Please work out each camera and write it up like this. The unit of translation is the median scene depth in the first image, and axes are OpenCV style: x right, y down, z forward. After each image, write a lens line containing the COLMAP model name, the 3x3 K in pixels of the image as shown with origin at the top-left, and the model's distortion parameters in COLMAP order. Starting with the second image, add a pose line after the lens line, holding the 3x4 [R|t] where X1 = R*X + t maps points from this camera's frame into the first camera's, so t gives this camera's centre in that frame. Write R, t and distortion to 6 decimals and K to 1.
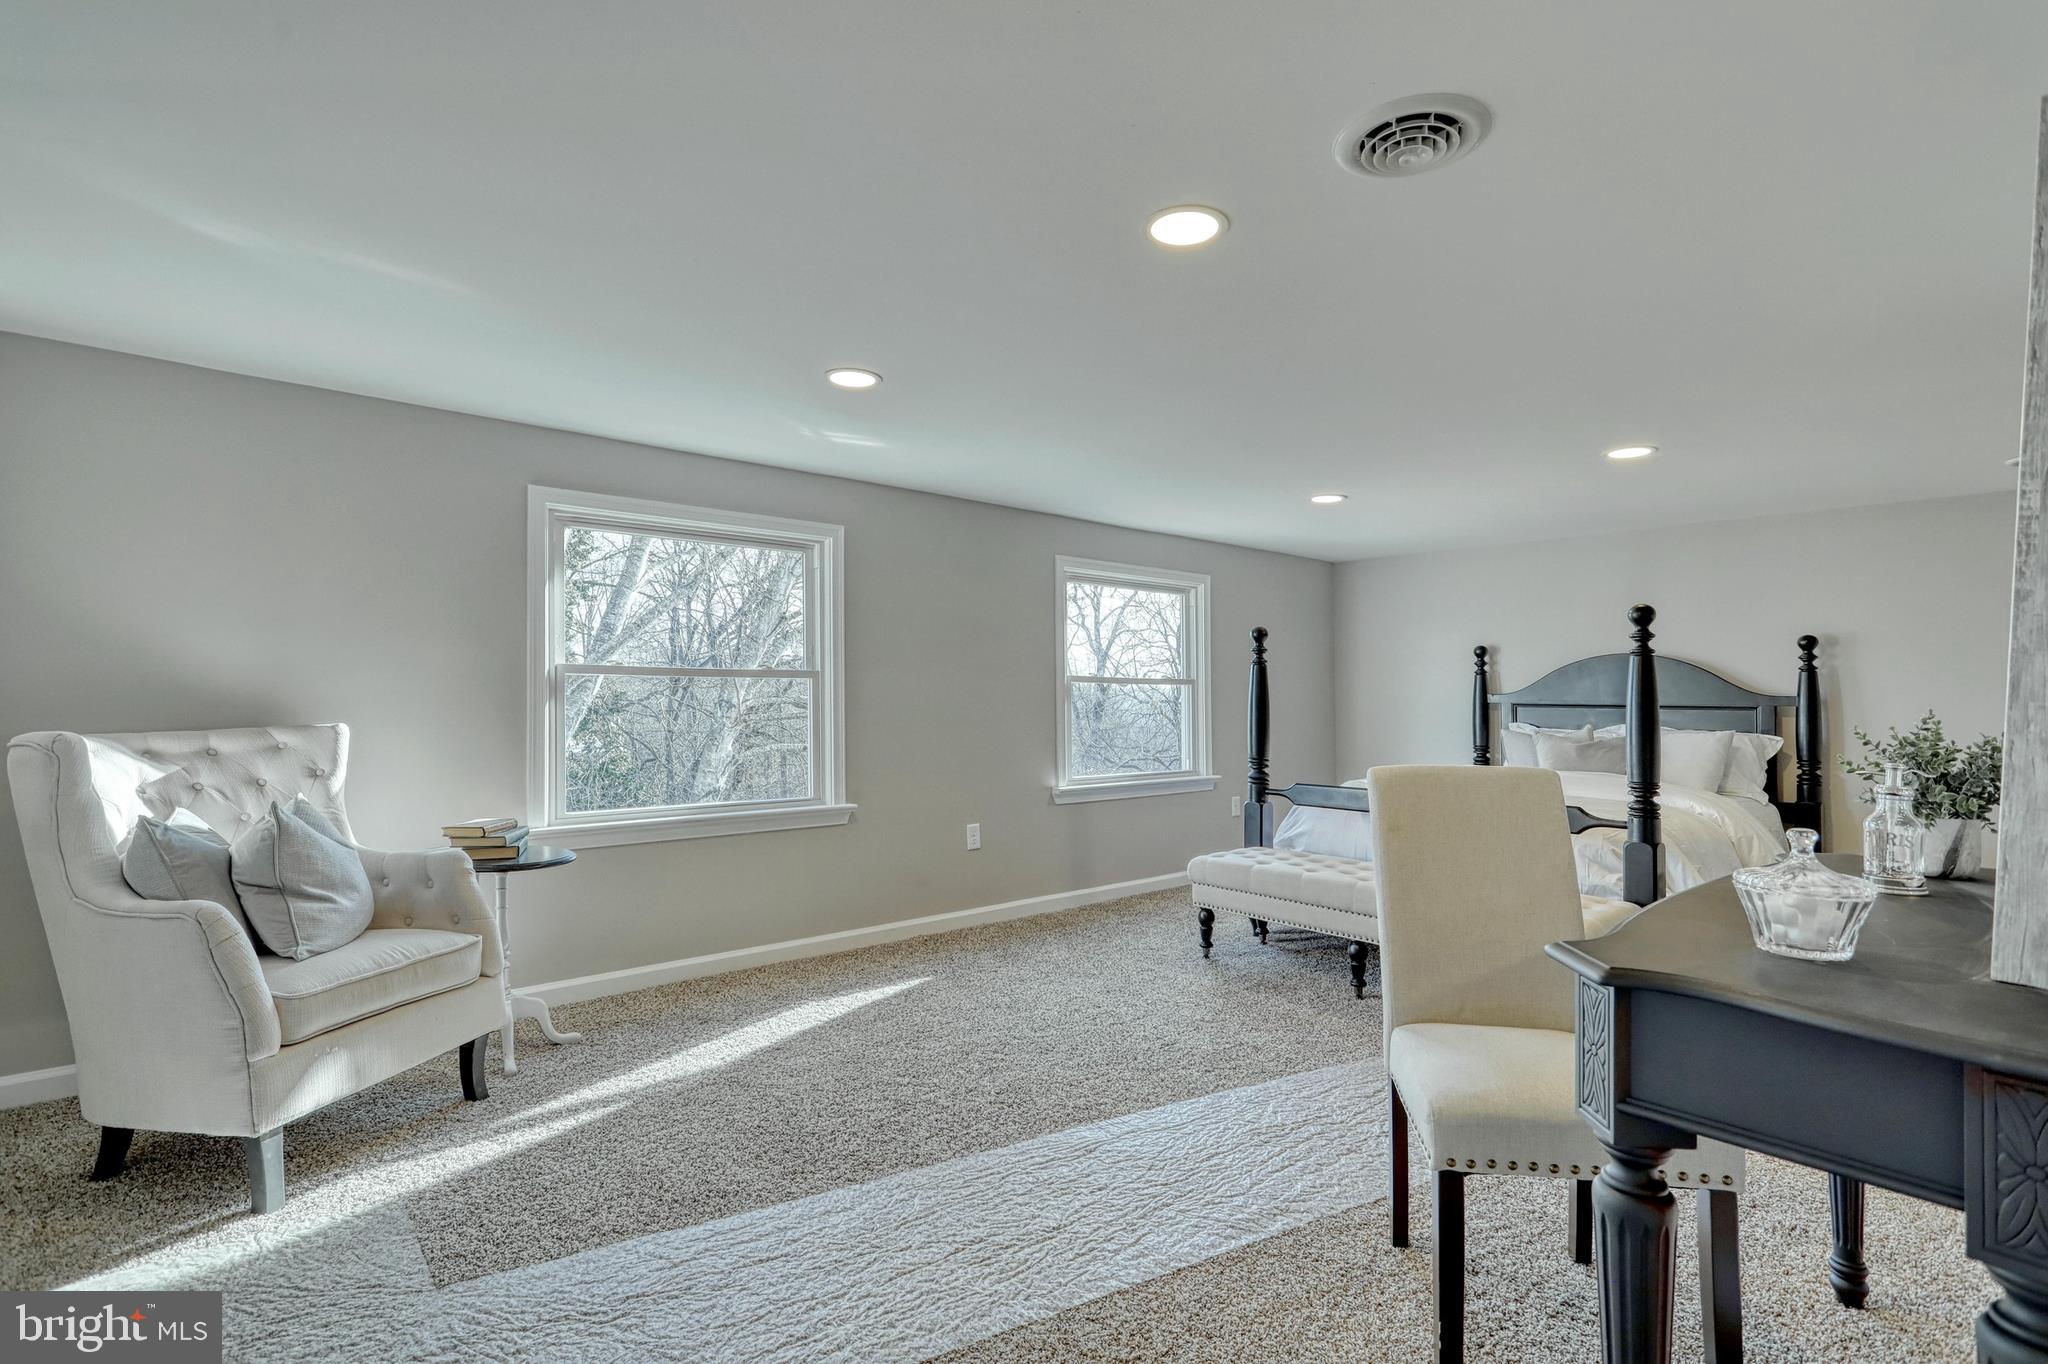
lens RADIAL K [[982.4, 0, 1035.5], [0, 982.4, 679.6], [0, 0, 1]] dist [-0.000932, 0.000167]
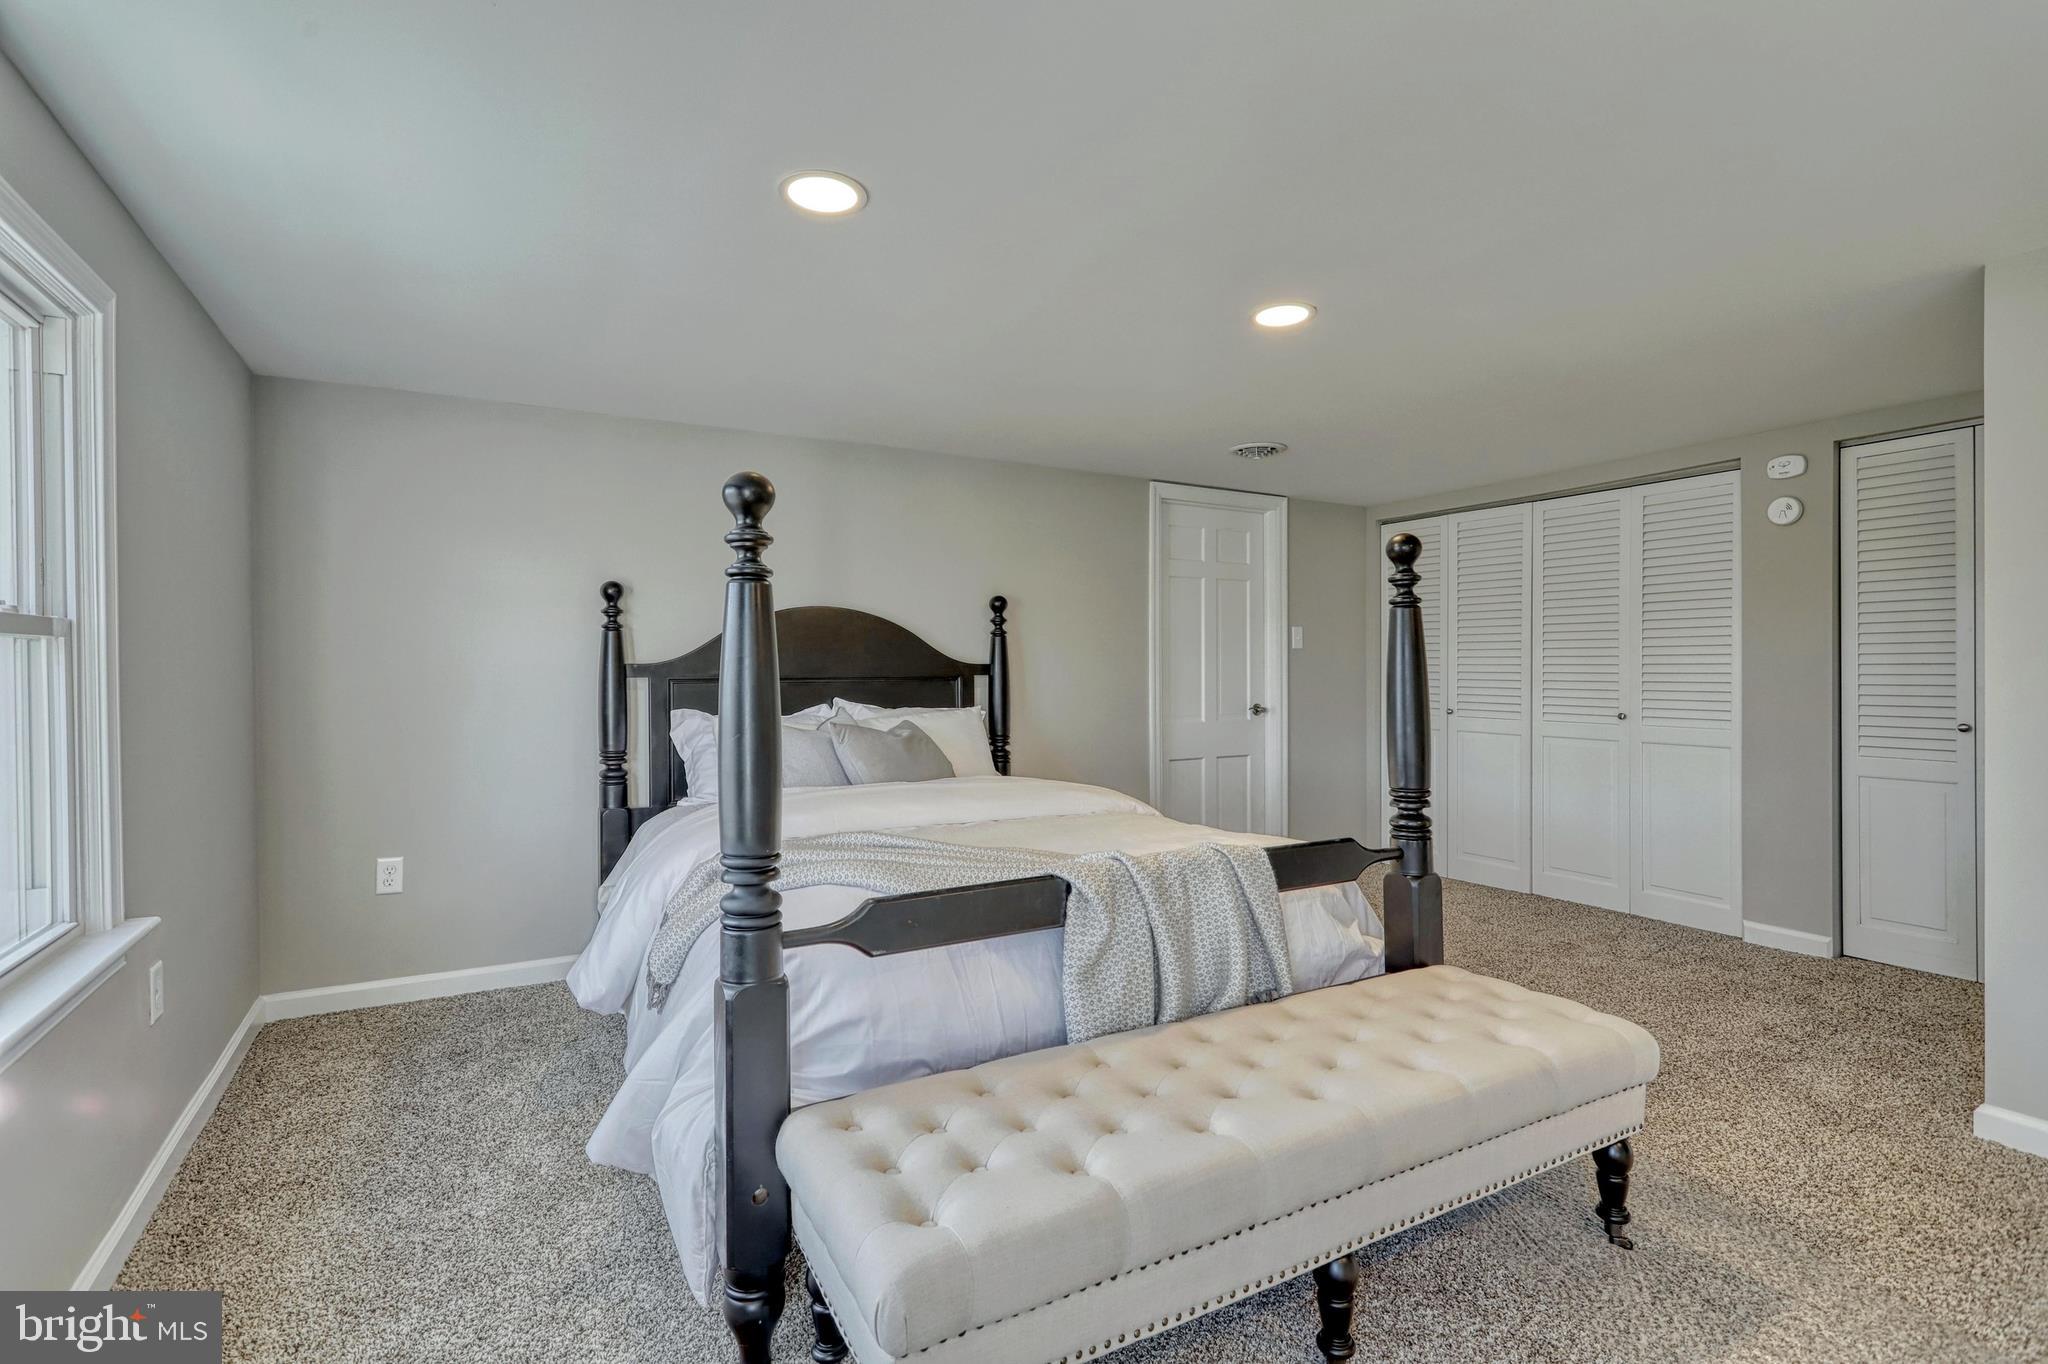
lens RADIAL K [[982.4, 0, 1035.5], [0, 982.4, 679.6], [0, 0, 1]] dist [-0.000932, 0.000167]
pose [[0.253383, -0.021618, 0.967125, -0.085561], [-0.010667, 0.999627, 0.025139, 0.009715], [-0.967307, -0.016687, 0.253058, 0.828826]]
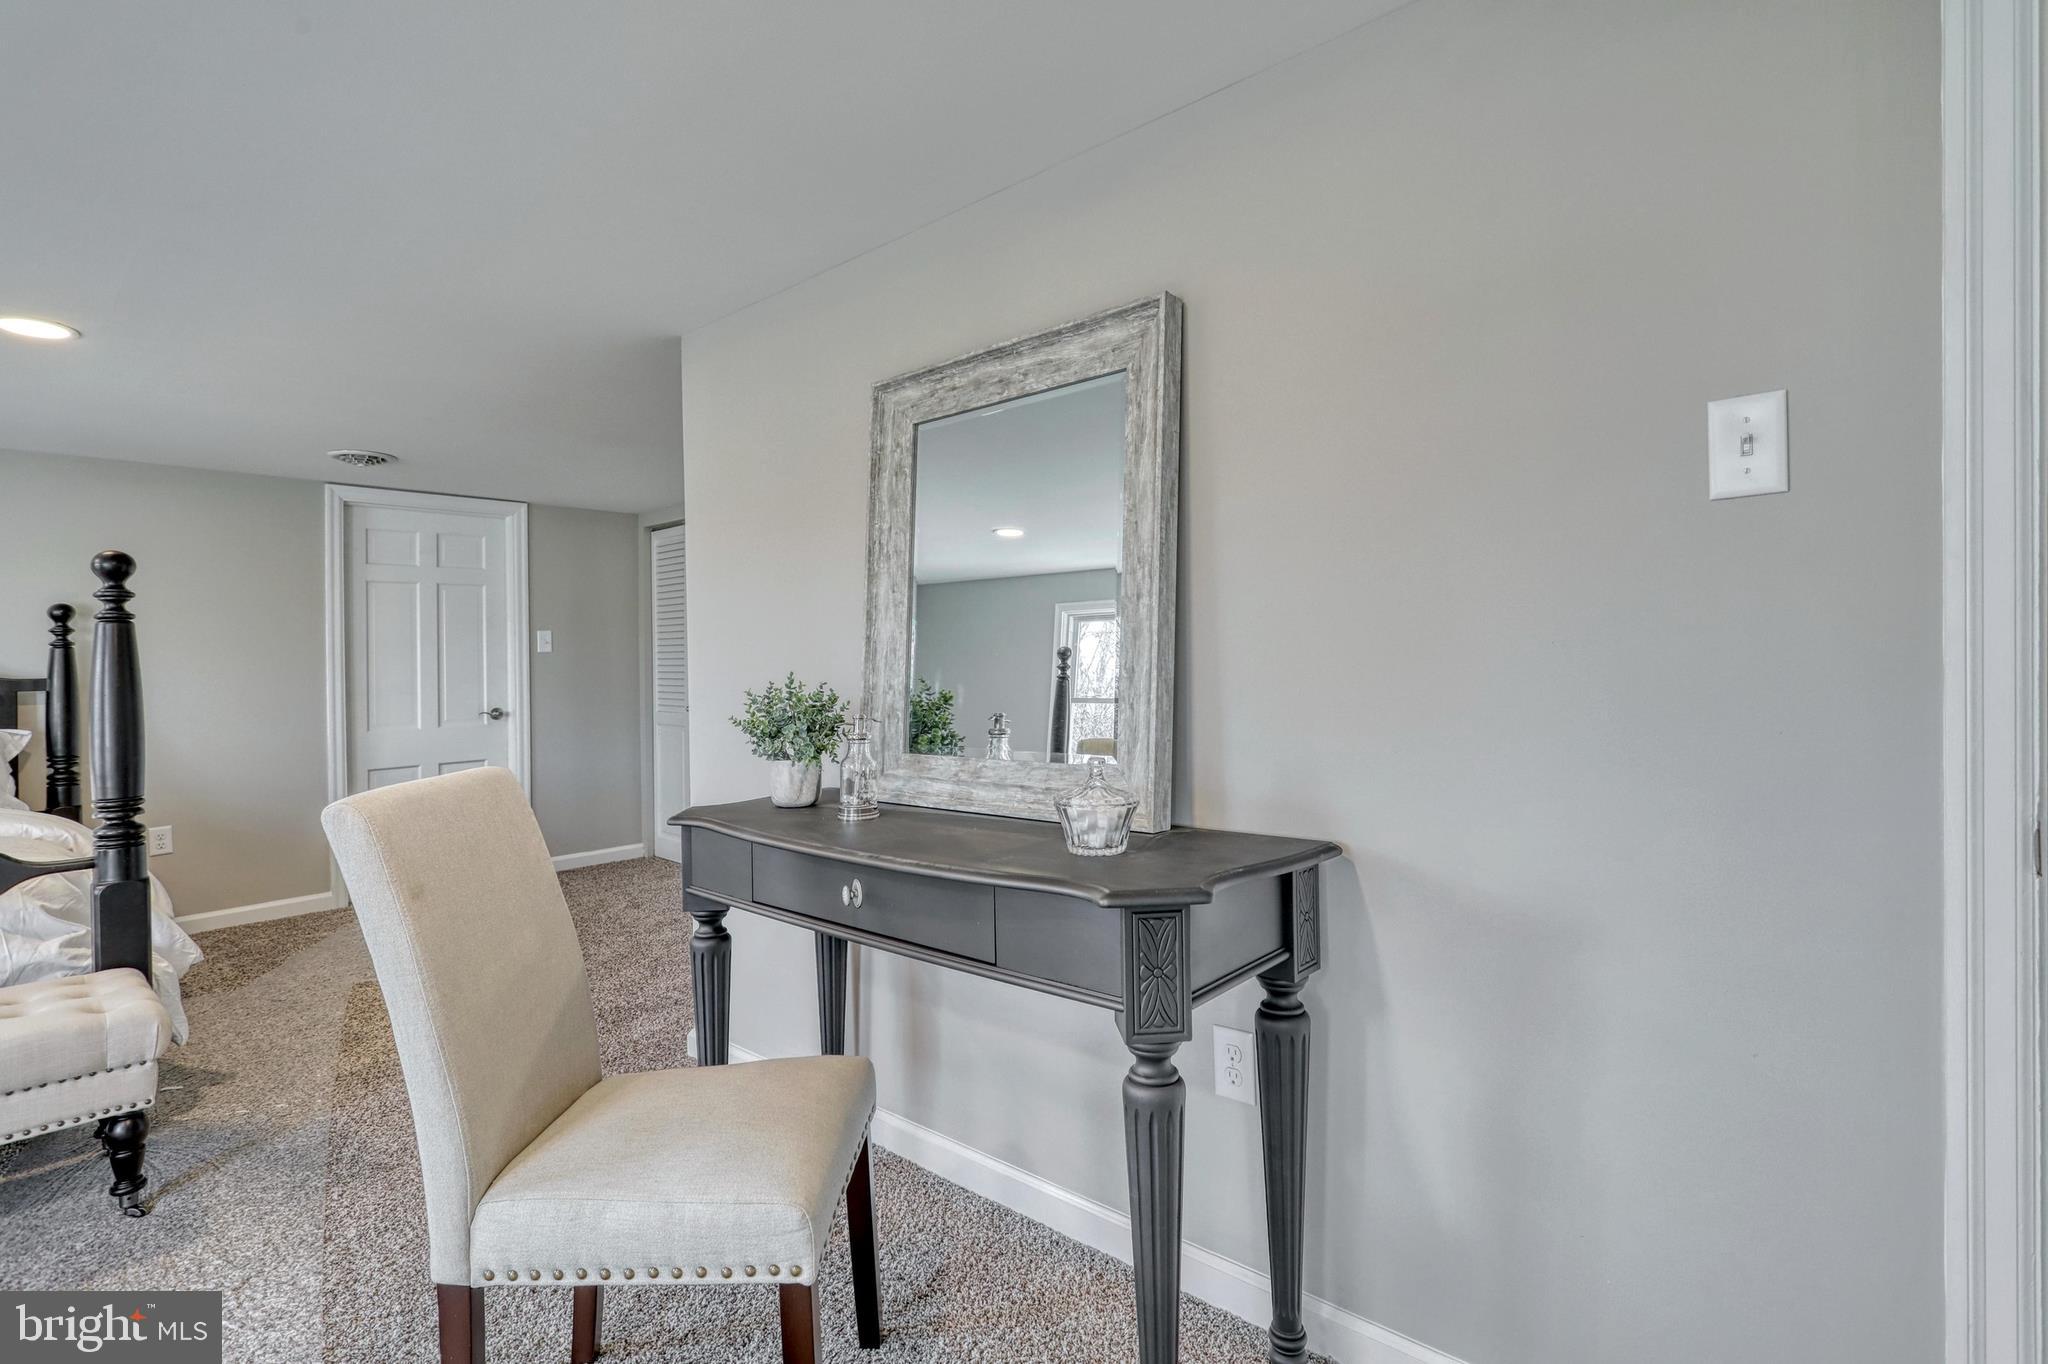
lens RADIAL K [[982.4, 0, 1035.5], [0, 982.4, 679.6], [0, 0, 1]] dist [-0.000932, 0.000167]
pose [[-0.057944, -0.028445, 0.997914, -0.097191], [0.008311, 0.999546, 0.028974, 0.001560], [-0.998285, 0.009973, -0.057682, 0.257603]]
